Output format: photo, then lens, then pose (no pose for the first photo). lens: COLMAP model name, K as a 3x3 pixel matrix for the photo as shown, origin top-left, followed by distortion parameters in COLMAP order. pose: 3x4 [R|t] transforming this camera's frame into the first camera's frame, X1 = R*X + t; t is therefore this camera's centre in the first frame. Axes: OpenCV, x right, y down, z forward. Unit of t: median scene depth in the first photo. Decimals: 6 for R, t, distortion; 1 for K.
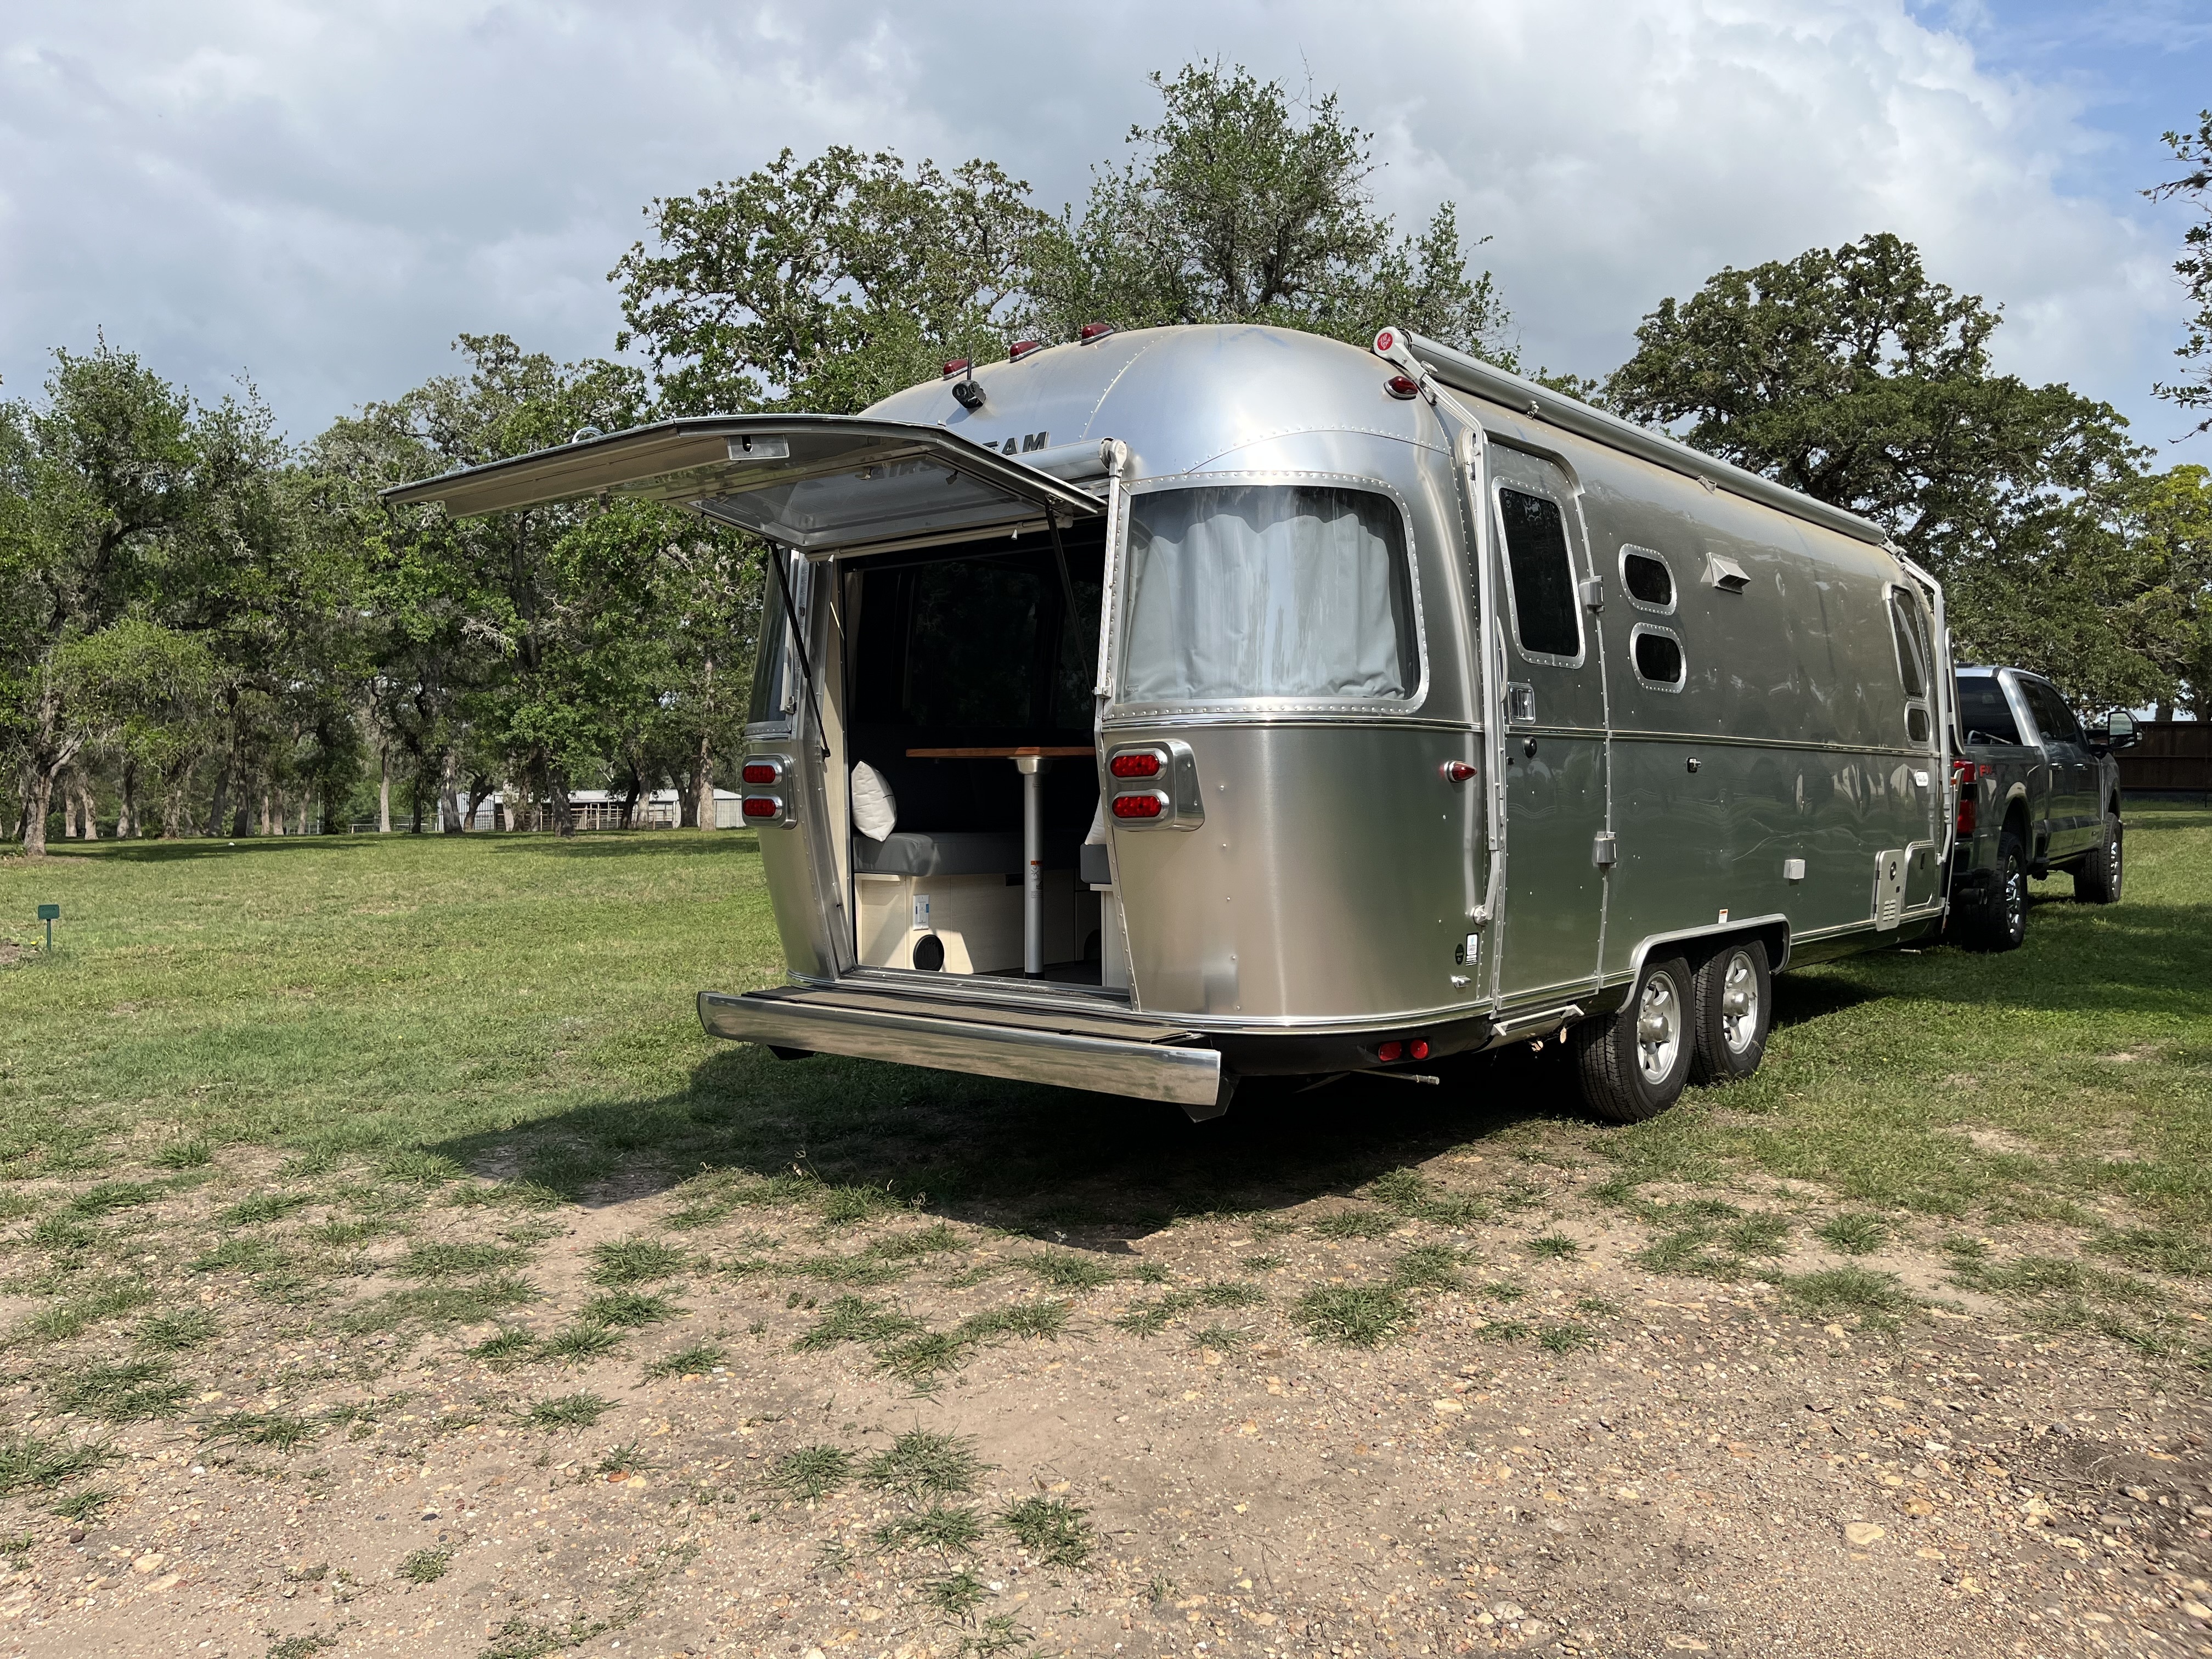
lens RADIAL K [[1666.8, 0, 1103.6], [0, 1666.8, 818.1], [0, 0, 1]] dist [0.067918, -0.077675]
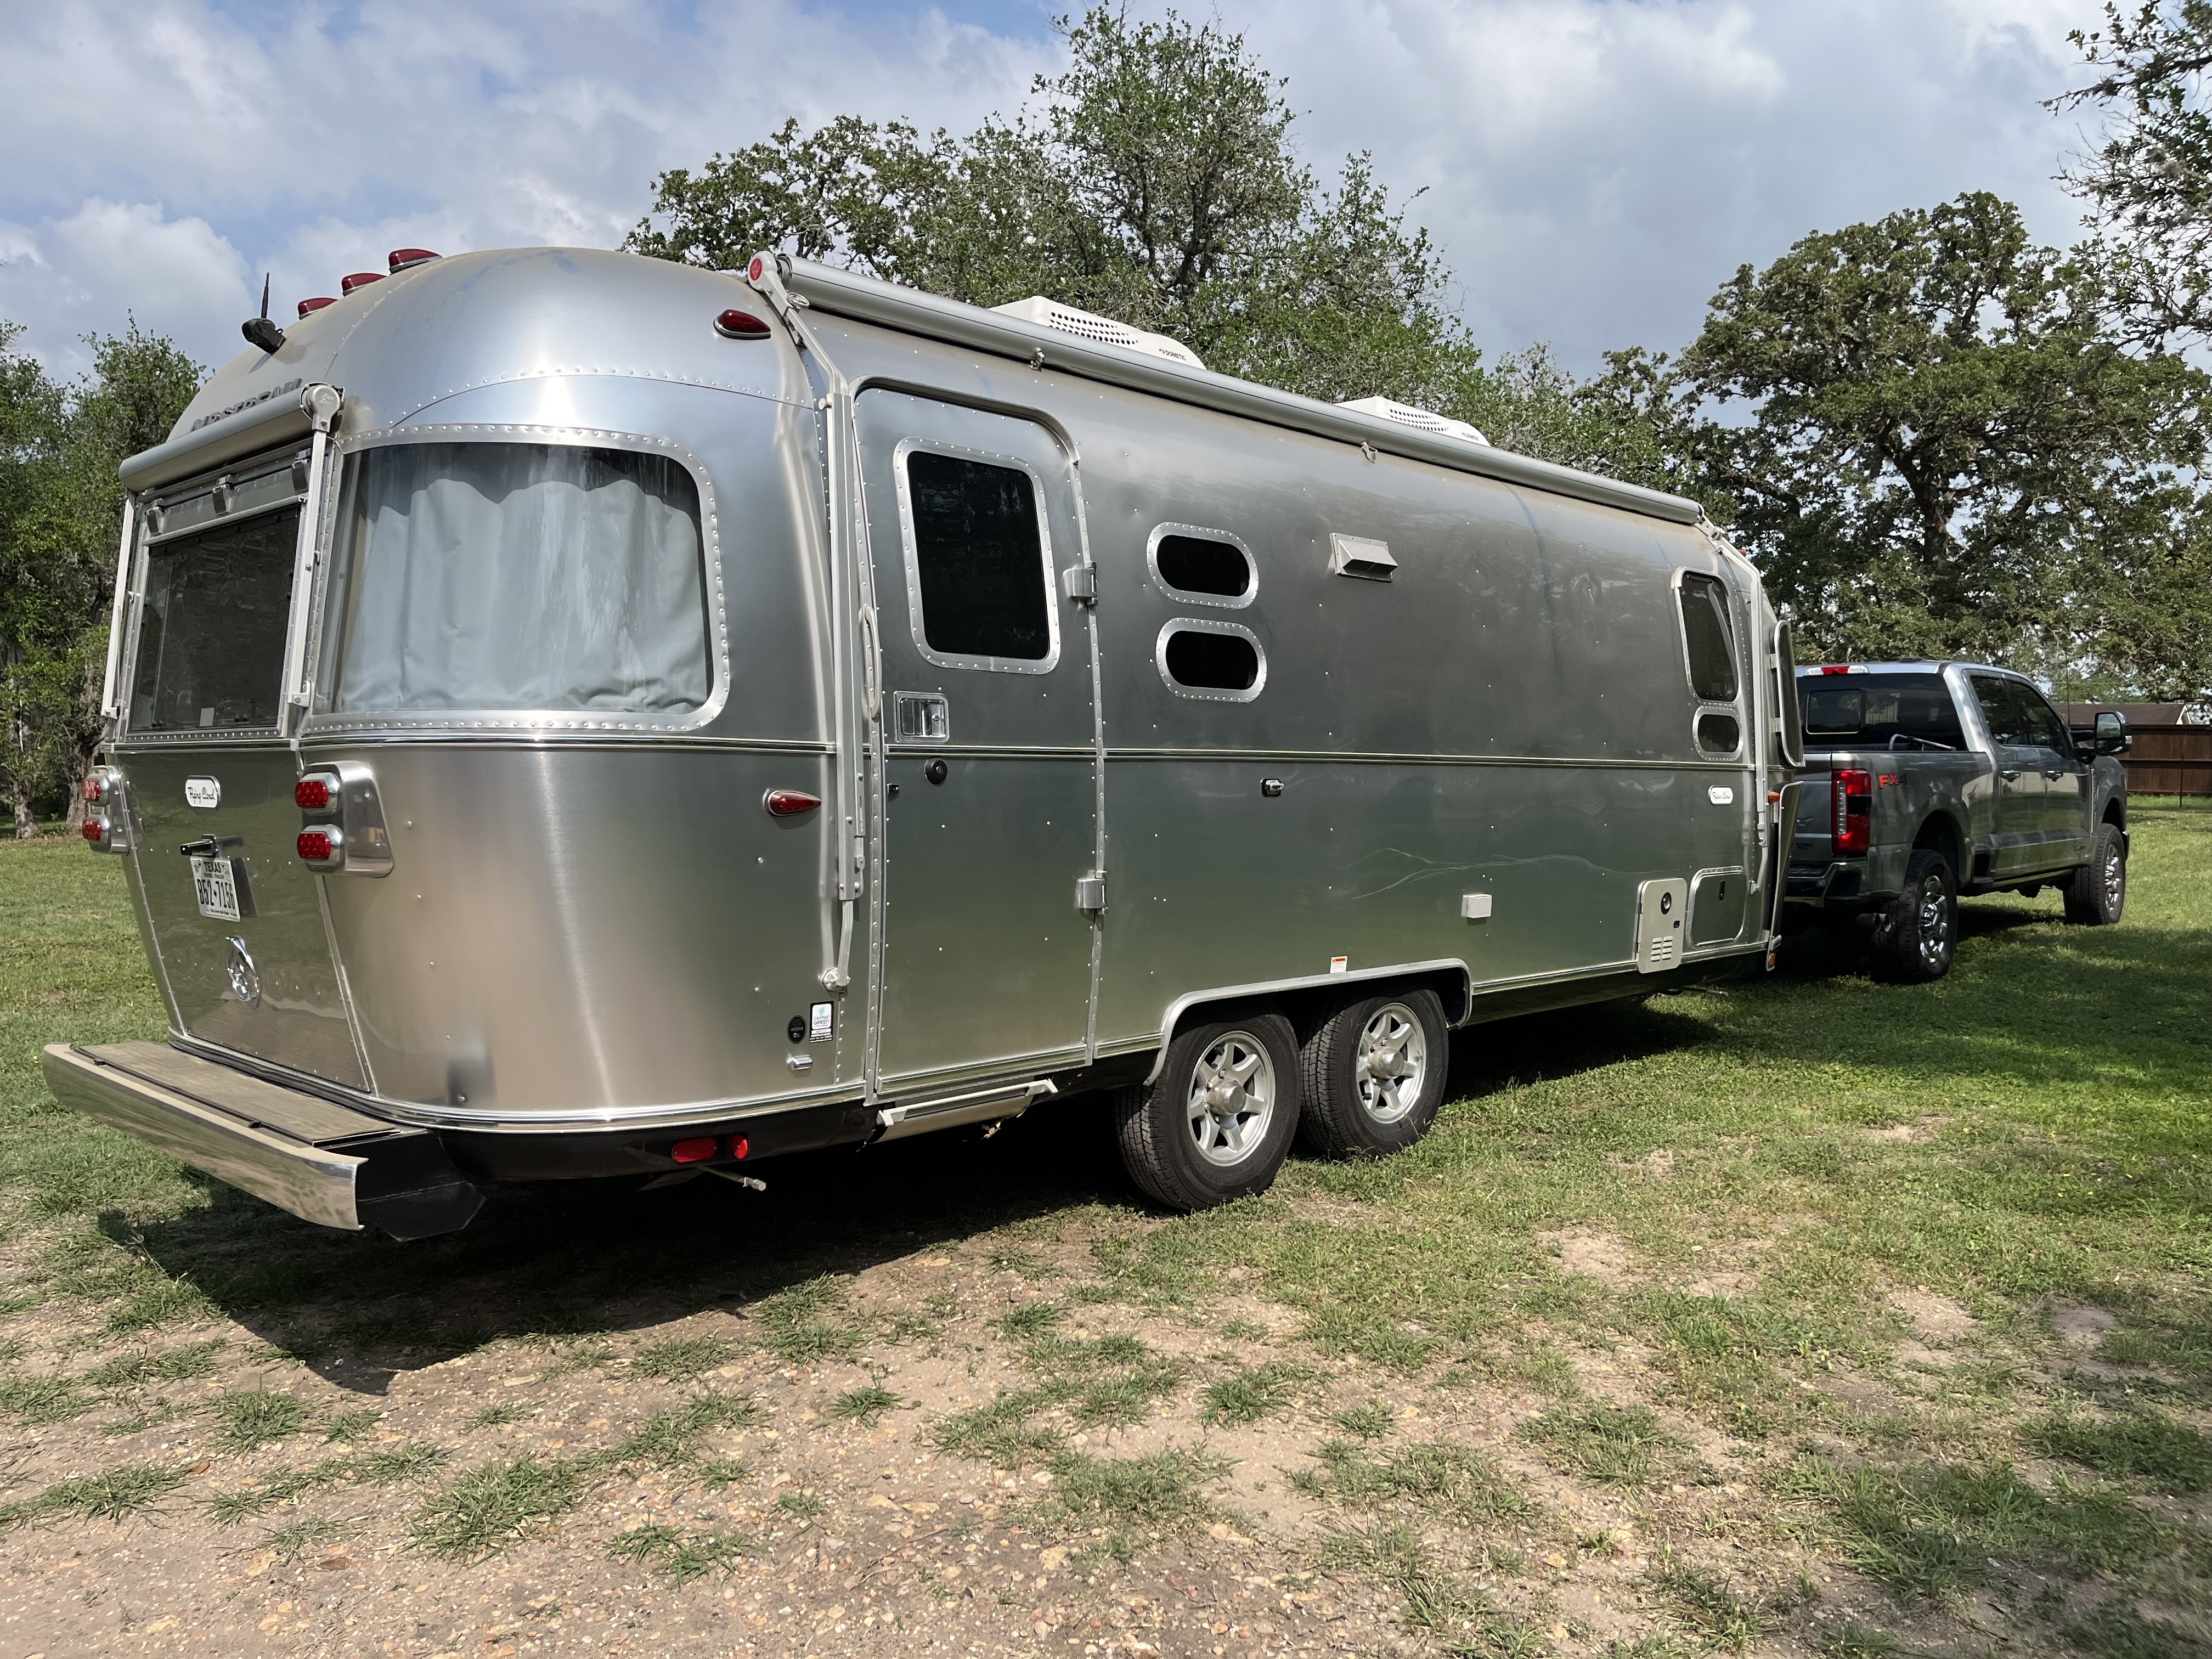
lens RADIAL K [[1665.4, 0, 1106.0], [0, 1665.4, 829.5], [0, 0, 1]] dist [0.089555, -0.118327]
pose [[0.997242, 0.012076, -0.073235, 0.332396], [-0.010910, 0.999808, 0.016306, -0.023520], [0.073418, -0.015462, 0.997181, 0.164556]]
